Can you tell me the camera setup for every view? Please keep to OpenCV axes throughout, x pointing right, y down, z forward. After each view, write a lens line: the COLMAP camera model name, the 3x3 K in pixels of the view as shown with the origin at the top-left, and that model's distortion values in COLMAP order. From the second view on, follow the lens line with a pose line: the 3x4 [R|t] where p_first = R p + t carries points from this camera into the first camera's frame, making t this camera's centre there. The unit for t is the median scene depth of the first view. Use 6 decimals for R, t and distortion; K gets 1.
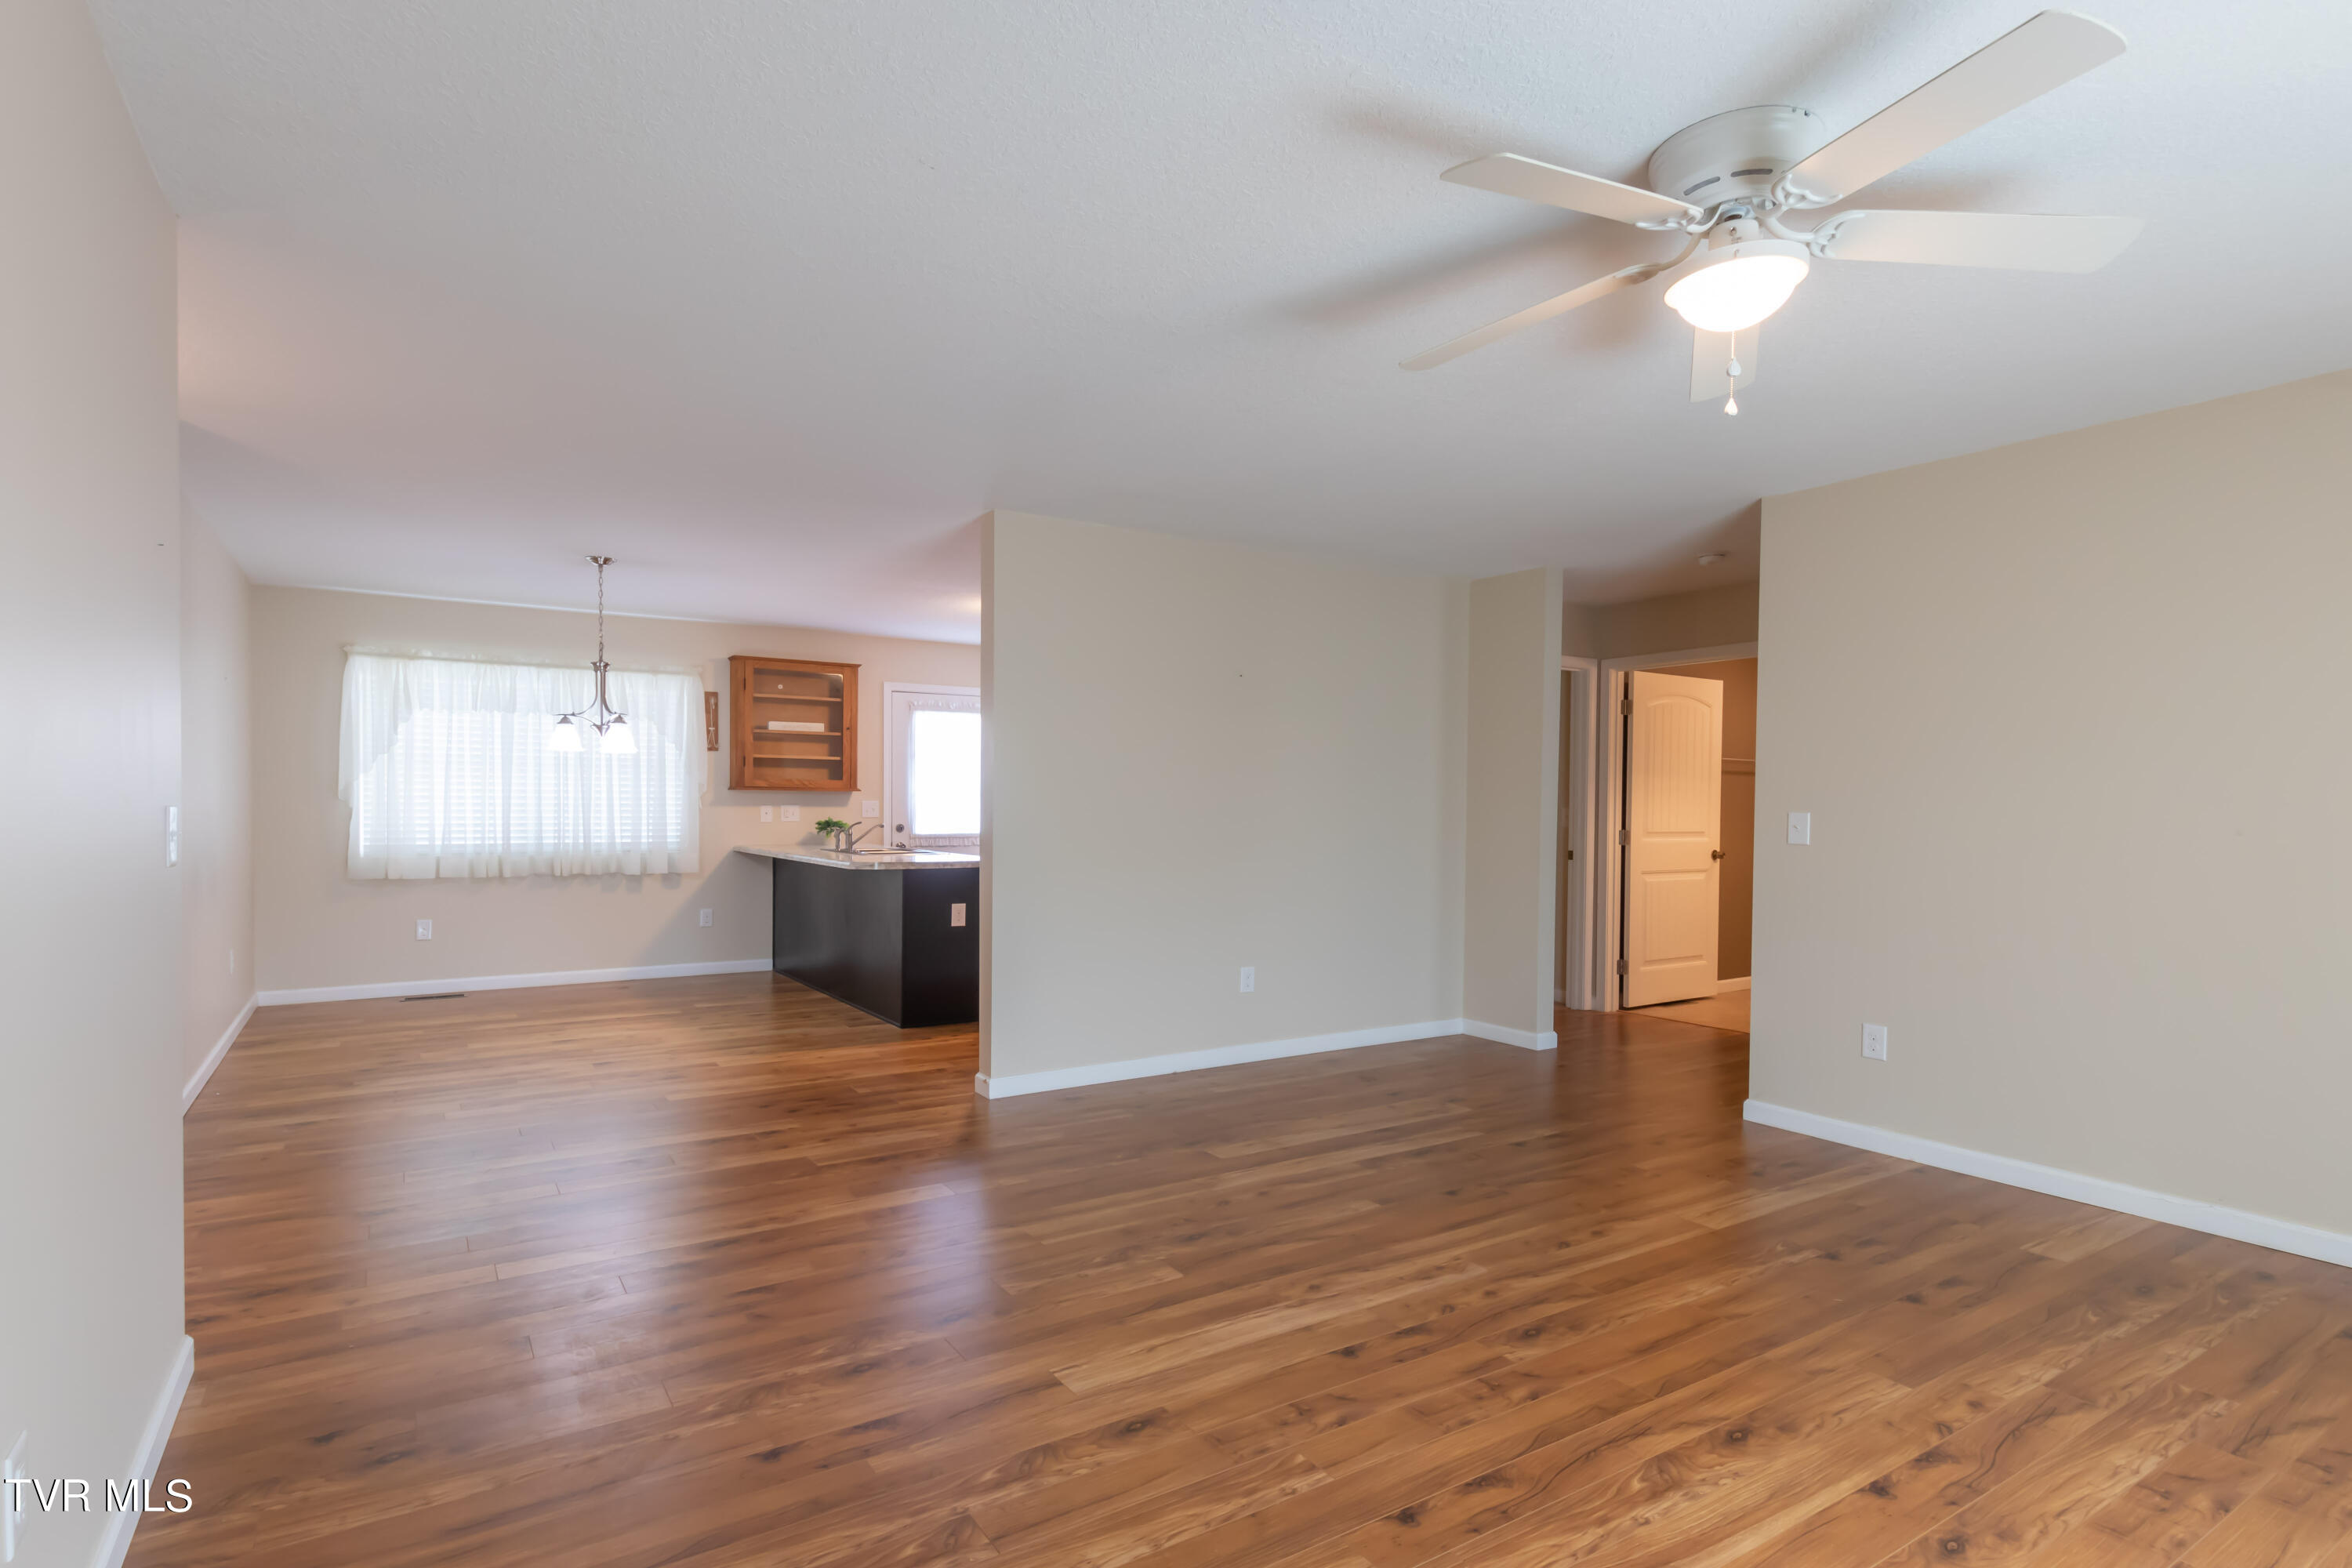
lens RADIAL K [[1157.9, 0, 1172.8], [0, 1157.9, 803.2], [0, 0, 1]] dist [0.020512, -0.003519]
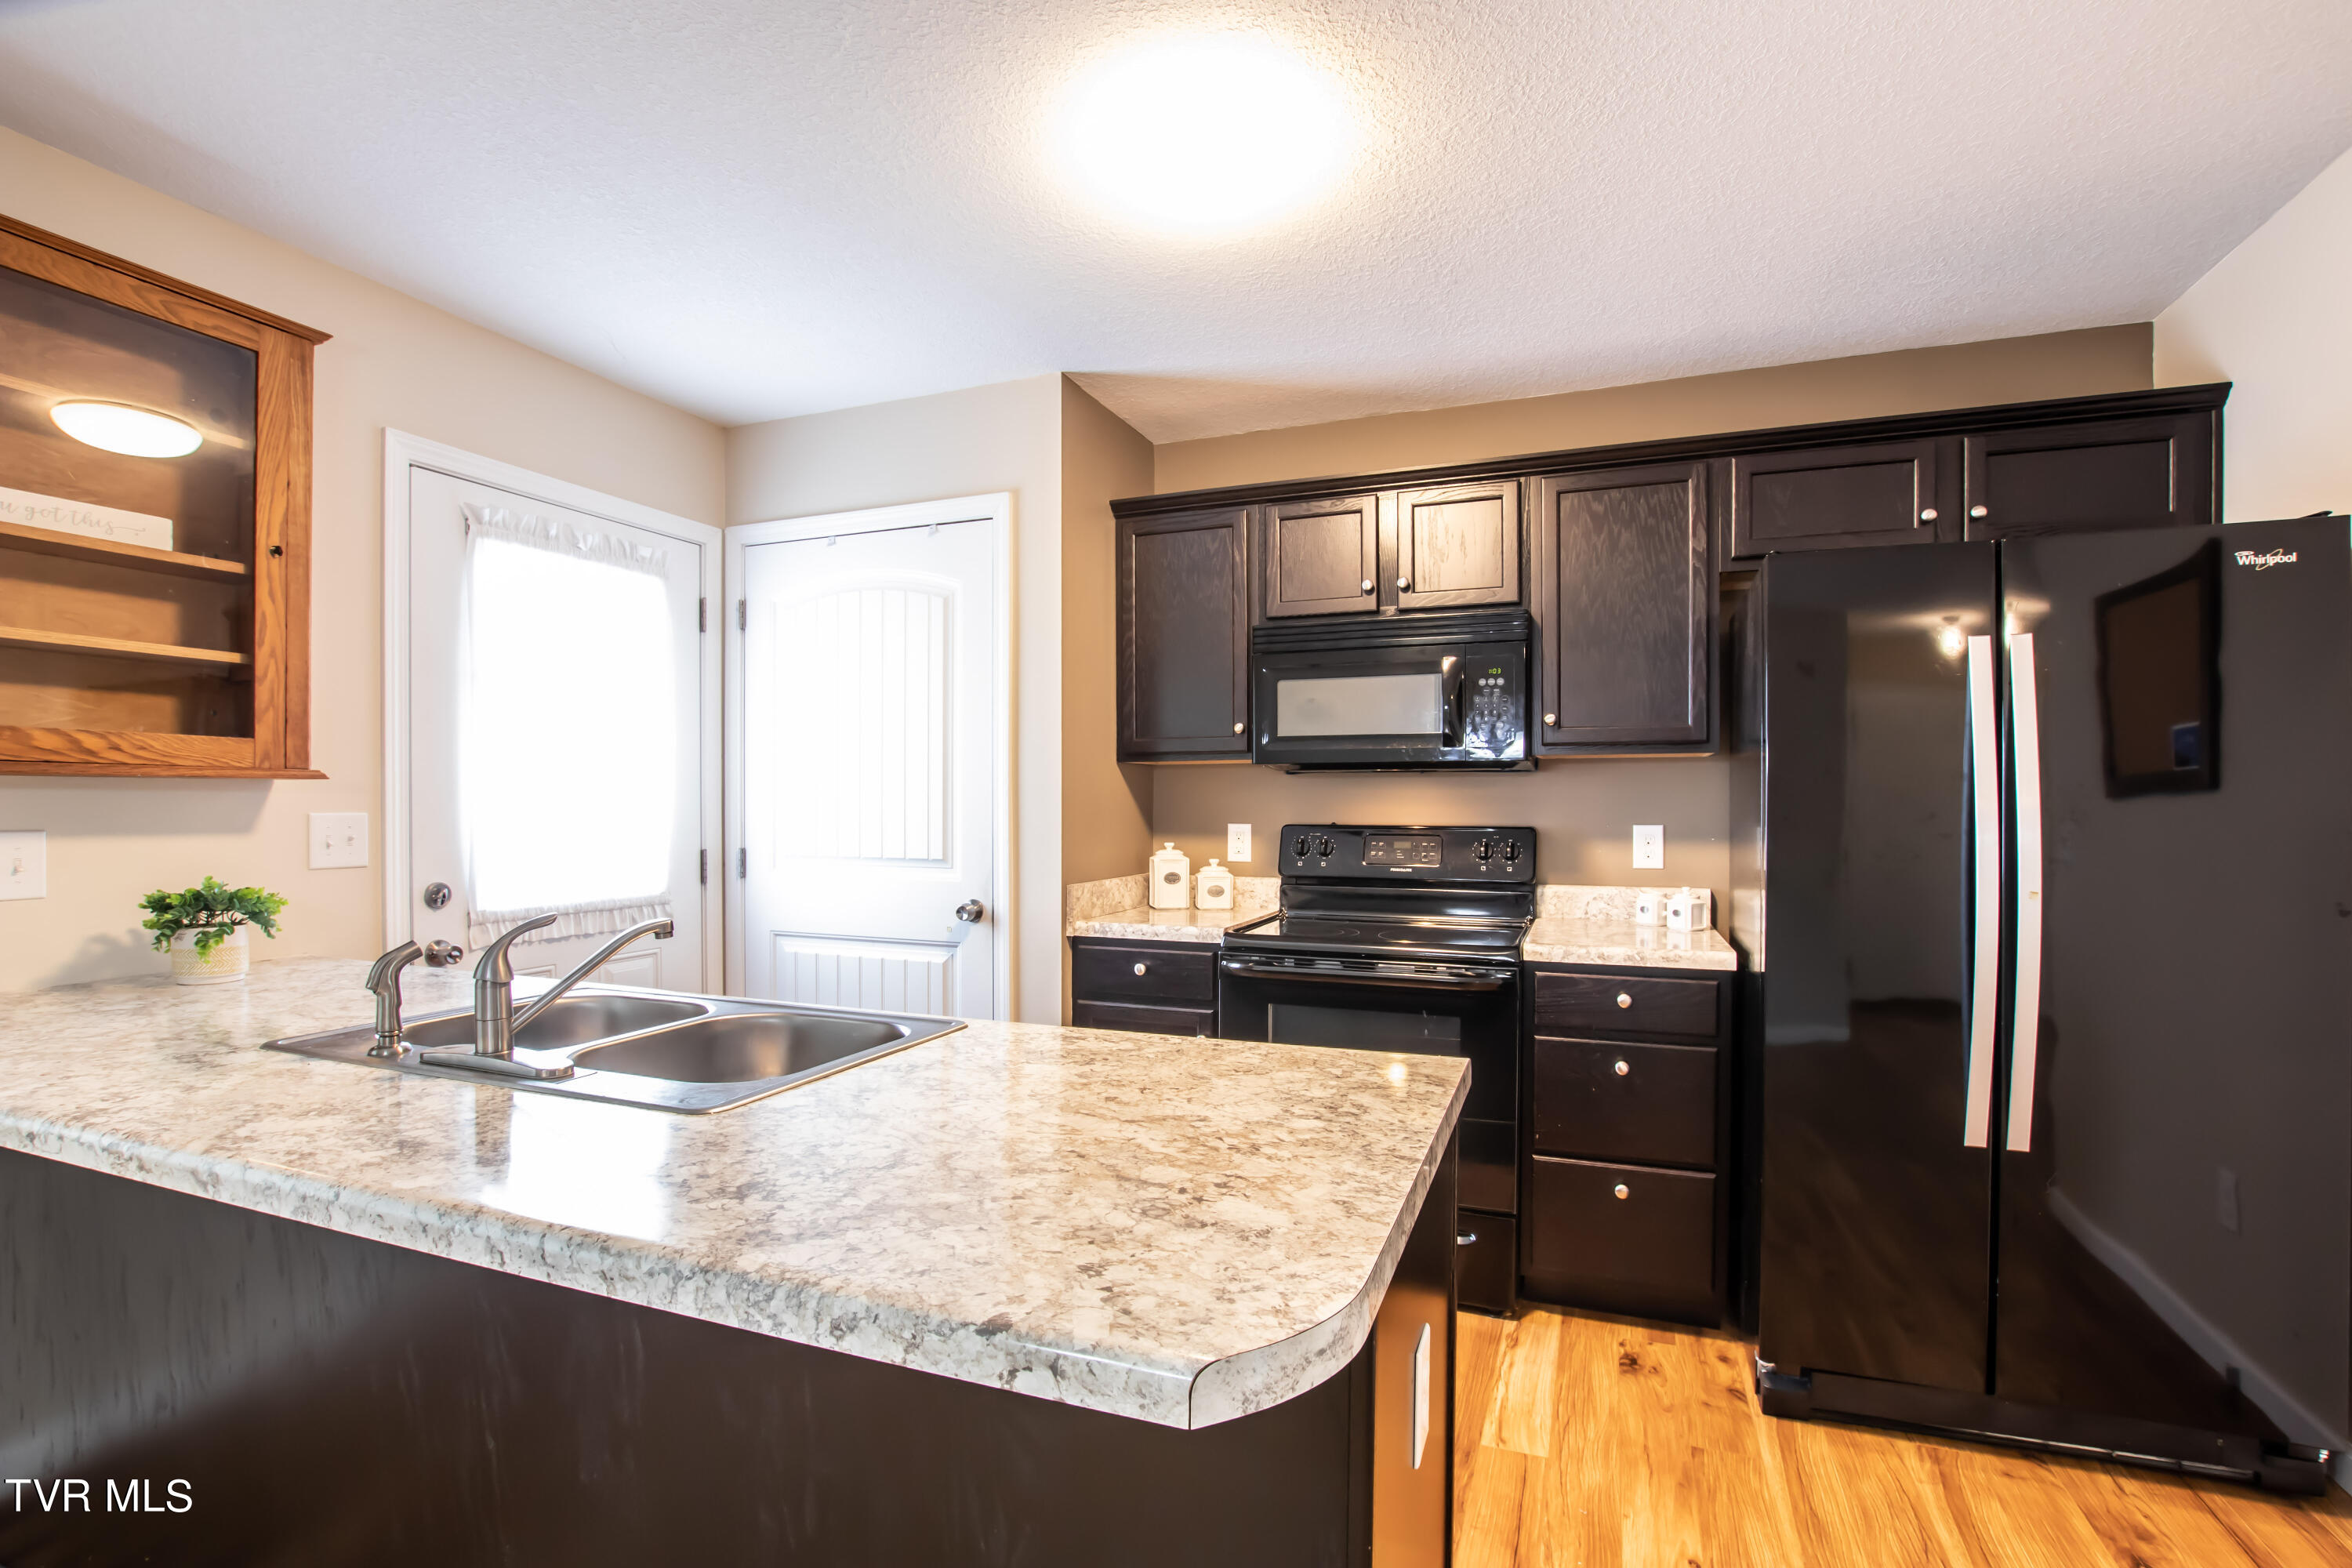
lens RADIAL K [[1084.5, 0, 1159.9], [0, 1084.5, 811.4], [0, 0, 1]] dist [-0.005501, -0.000725]
pose [[0.820422, -0.005299, 0.571734, -0.298257], [-0.000690, 0.999947, 0.010258, -0.005772], [-0.571758, -0.008811, 0.820375, 0.780970]]
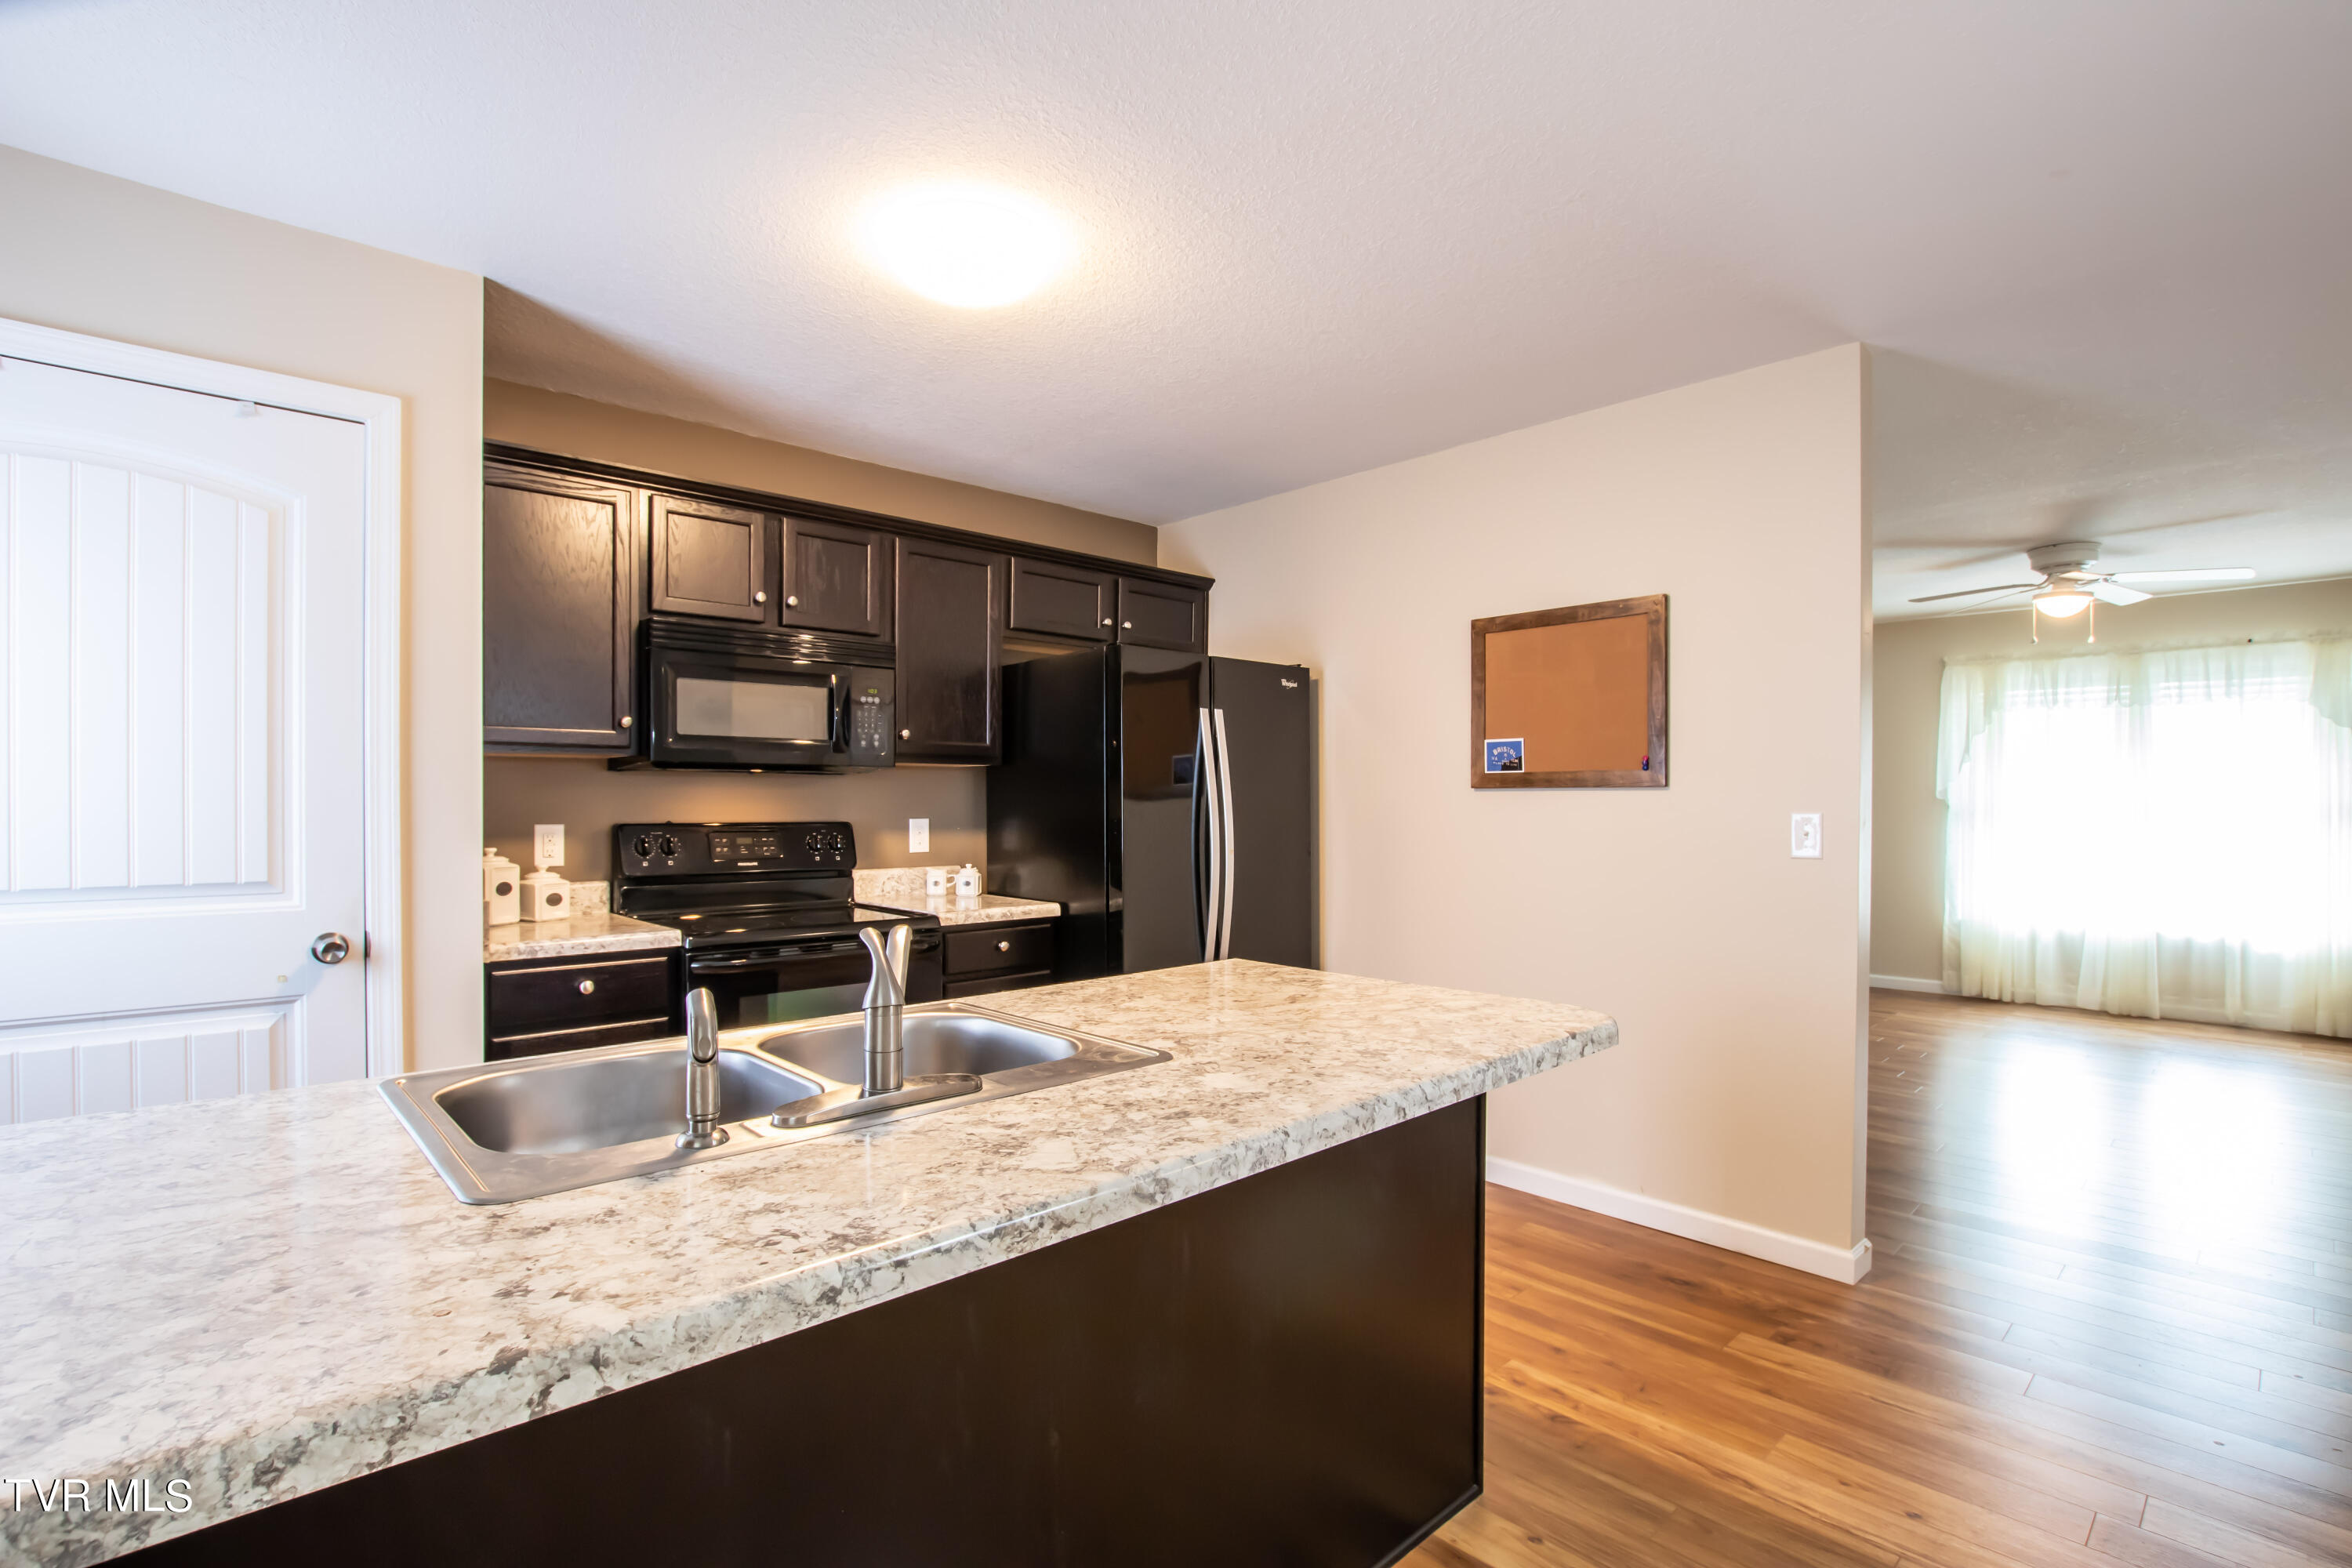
lens RADIAL K [[1084.5, 0, 1138.5], [0, 1084.5, 801.0], [0, 0, 1]] dist [-0.005501, -0.000725]
pose [[-0.161993, -0.001026, 0.986791, -0.462210], [-0.000730, 0.999999, 0.000920, -0.005334], [-0.986792, -0.000572, -0.161993, 1.001564]]
